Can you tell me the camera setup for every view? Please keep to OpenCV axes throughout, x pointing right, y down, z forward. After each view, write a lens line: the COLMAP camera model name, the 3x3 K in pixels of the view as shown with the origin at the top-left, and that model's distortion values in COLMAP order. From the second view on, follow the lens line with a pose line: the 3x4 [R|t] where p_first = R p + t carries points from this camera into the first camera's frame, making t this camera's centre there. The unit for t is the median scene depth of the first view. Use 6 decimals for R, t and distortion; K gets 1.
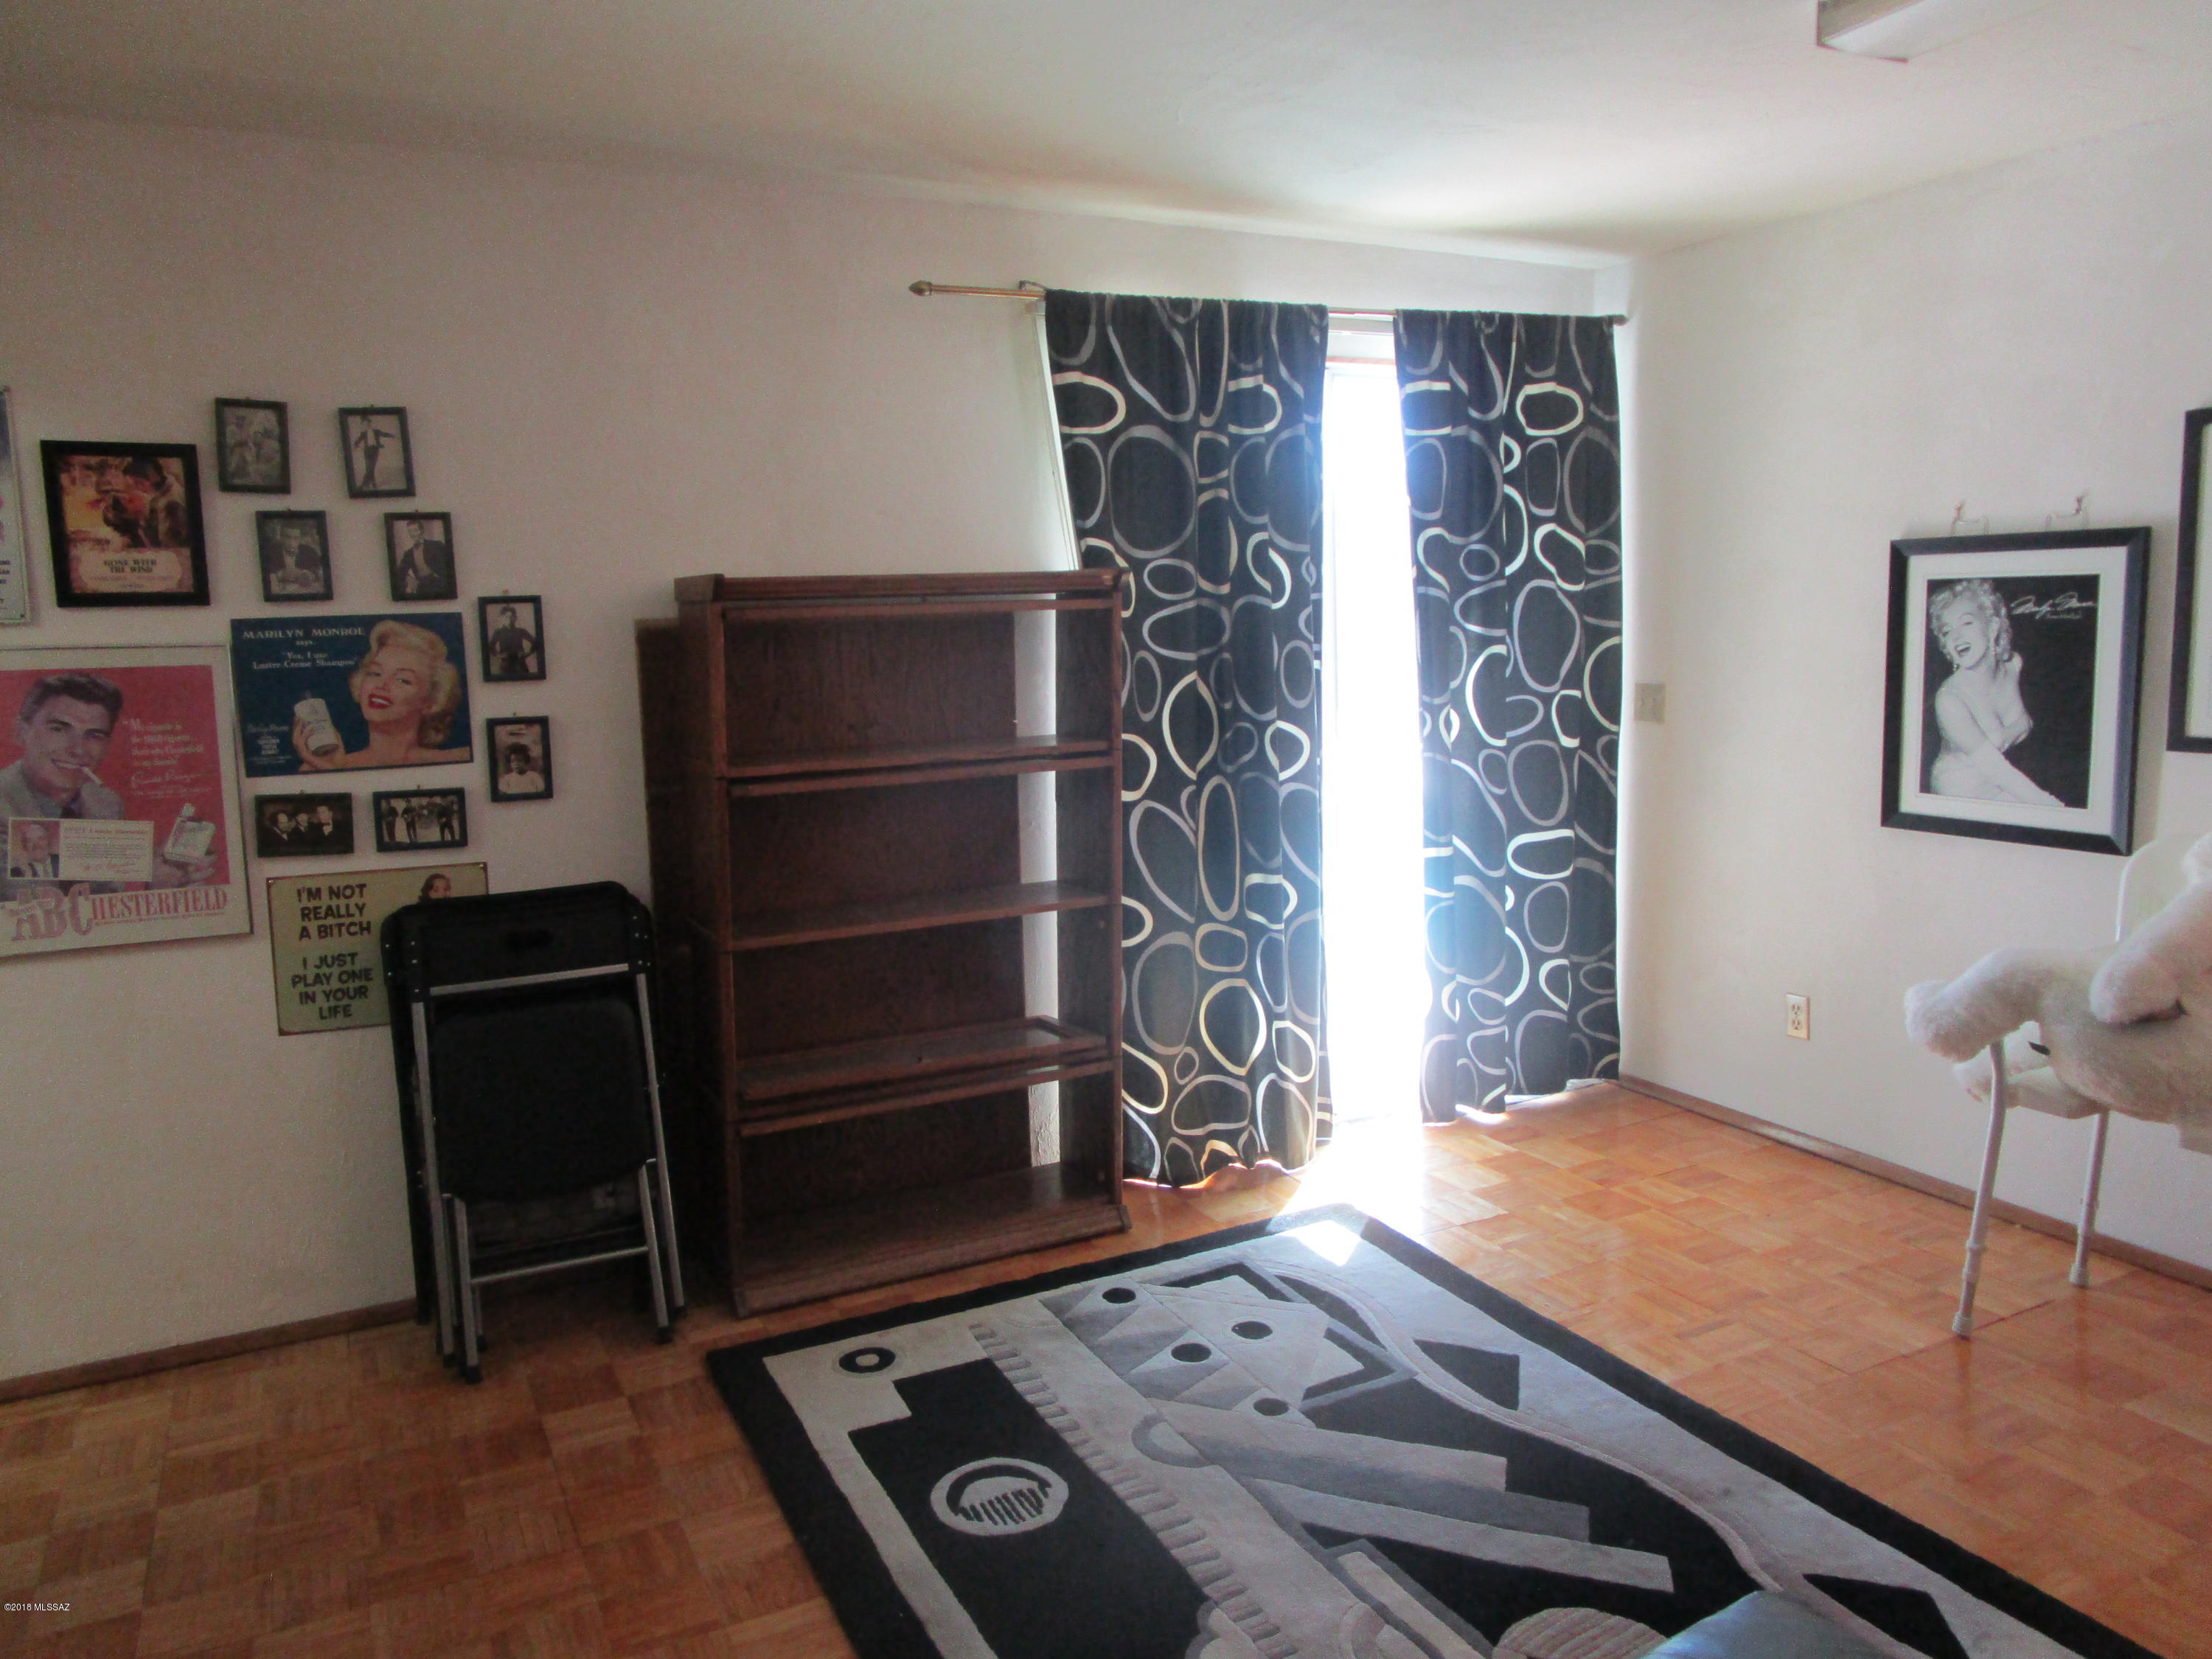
lens RADIAL K [[1581.8, 0, 1102.8], [0, 1581.8, 834.0], [0, 0, 1]] dist [-0.016838, -0.001872]
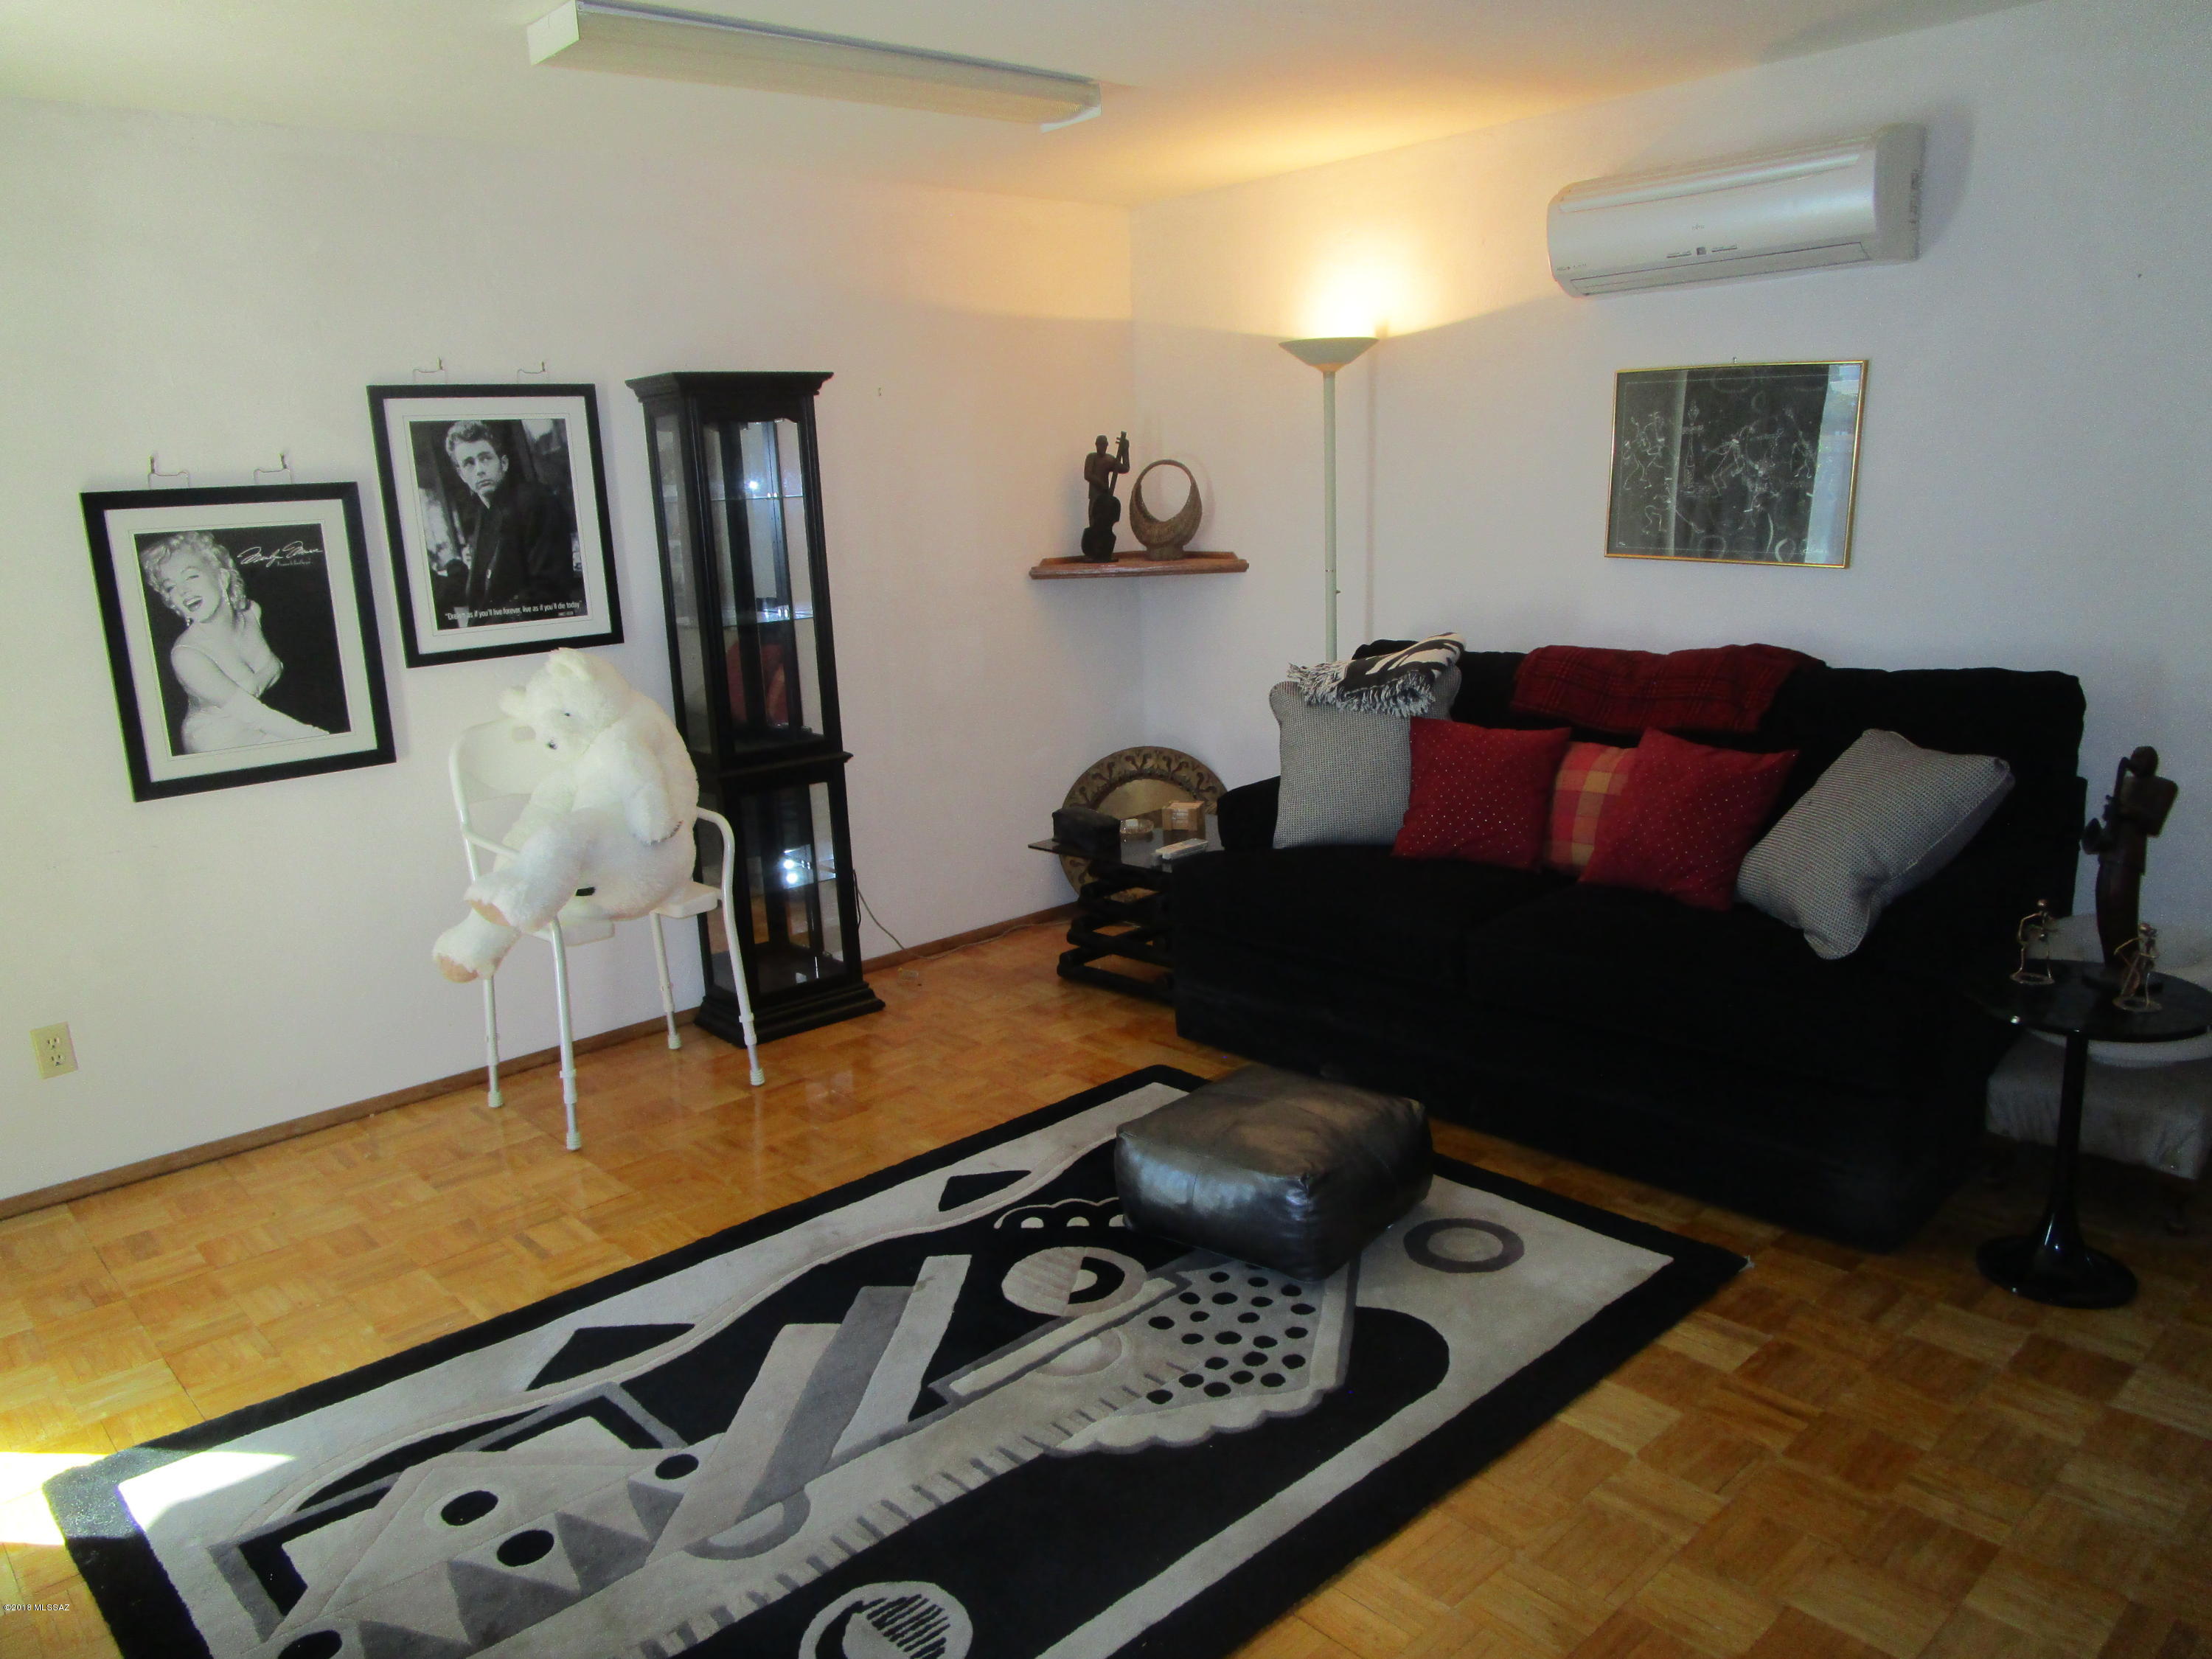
lens RADIAL K [[1581.8, 0, 1094.3], [0, 1581.8, 827.2], [0, 0, 1]] dist [-0.016838, -0.001872]
pose [[-0.264647, -0.169216, 0.949383, -0.600312], [0.188772, 0.956348, 0.223079, -0.101159], [-0.945689, 0.238254, -0.221151, 0.751583]]
